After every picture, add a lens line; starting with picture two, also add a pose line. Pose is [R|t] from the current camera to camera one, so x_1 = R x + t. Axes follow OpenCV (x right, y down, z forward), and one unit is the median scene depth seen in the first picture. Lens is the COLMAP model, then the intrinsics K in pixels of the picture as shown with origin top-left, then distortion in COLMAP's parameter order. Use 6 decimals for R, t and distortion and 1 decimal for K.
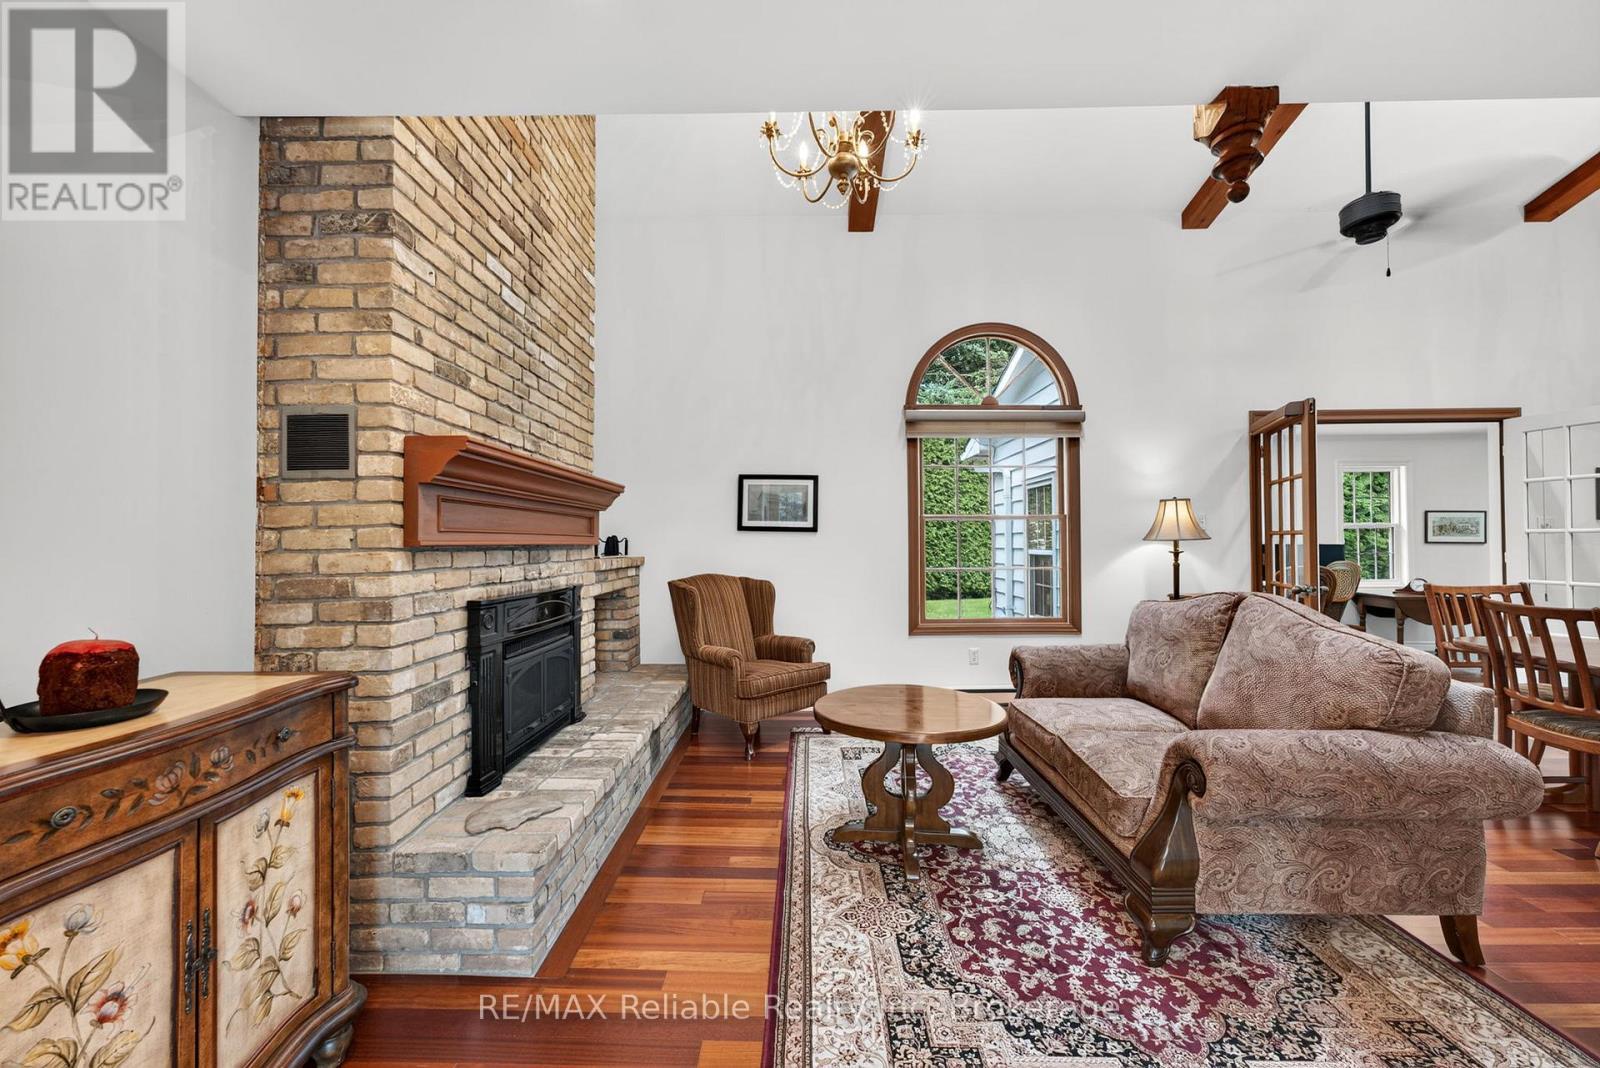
lens RADIAL K [[635.0, 0, 795.3], [0, 635.0, 533.4], [0, 0, 1]] dist [-0.002005, 0.000050]
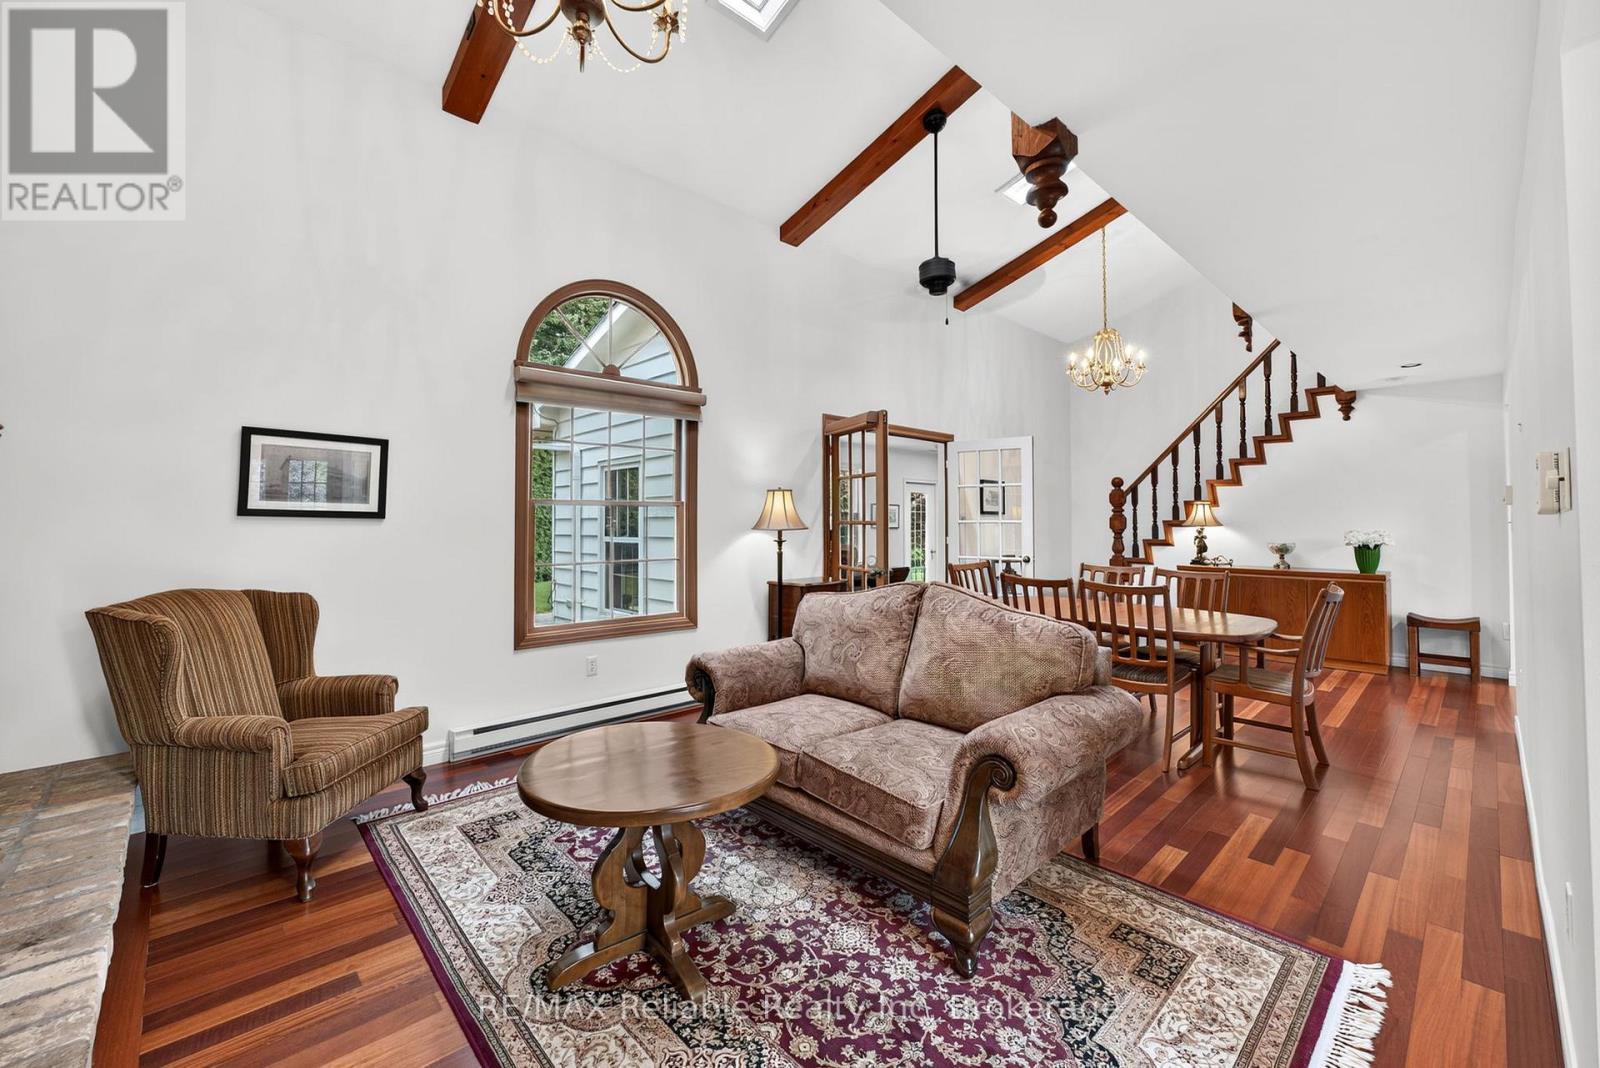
lens RADIAL K [[654.6, 0, 799.3], [0, 654.6, 509.6], [0, 0, 1]] dist [-0.063127, 0.041275]
pose [[0.723088, 0.017115, 0.690544, -0.236094], [-0.011401, 0.999853, -0.012843, -0.015980], [-0.690662, 0.001413, 0.723176, 0.348662]]
